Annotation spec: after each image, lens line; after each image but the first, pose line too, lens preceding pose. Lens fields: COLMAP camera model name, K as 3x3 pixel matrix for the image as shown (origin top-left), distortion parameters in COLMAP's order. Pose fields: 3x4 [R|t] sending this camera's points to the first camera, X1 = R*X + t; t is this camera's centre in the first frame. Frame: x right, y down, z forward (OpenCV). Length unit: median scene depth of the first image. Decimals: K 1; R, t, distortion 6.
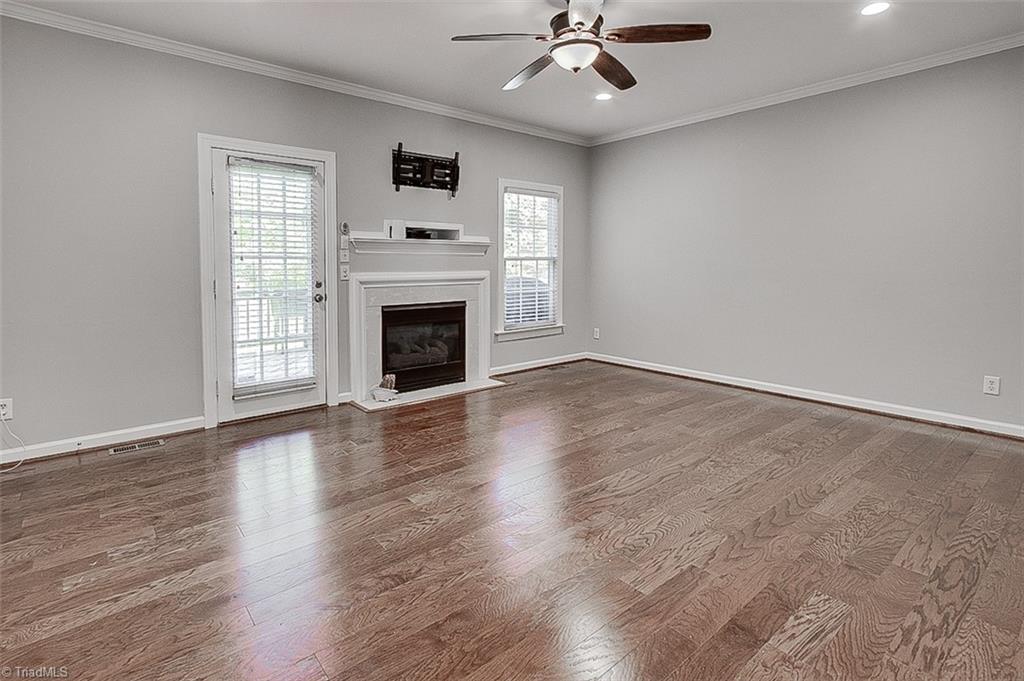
lens RADIAL K [[503.0, 0, 495.0], [0, 503.0, 300.2], [0, 0, 1]] dist [-0.004763, 0.000758]
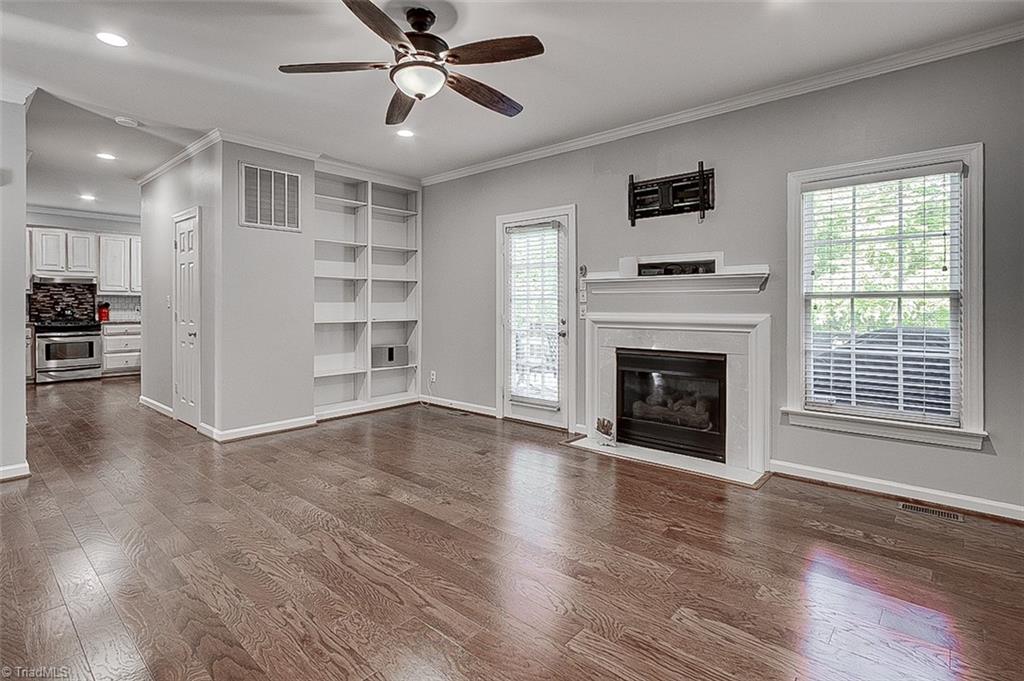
lens RADIAL K [[503.0, 0, 531.8], [0, 503.0, 311.7], [0, 0, 1]] dist [-0.004763, 0.000758]
pose [[0.176994, 0.014886, -0.984099, 0.734965], [-0.070297, 0.997523, 0.002446, -0.050266], [0.981698, 0.068747, 0.177602, 0.698230]]
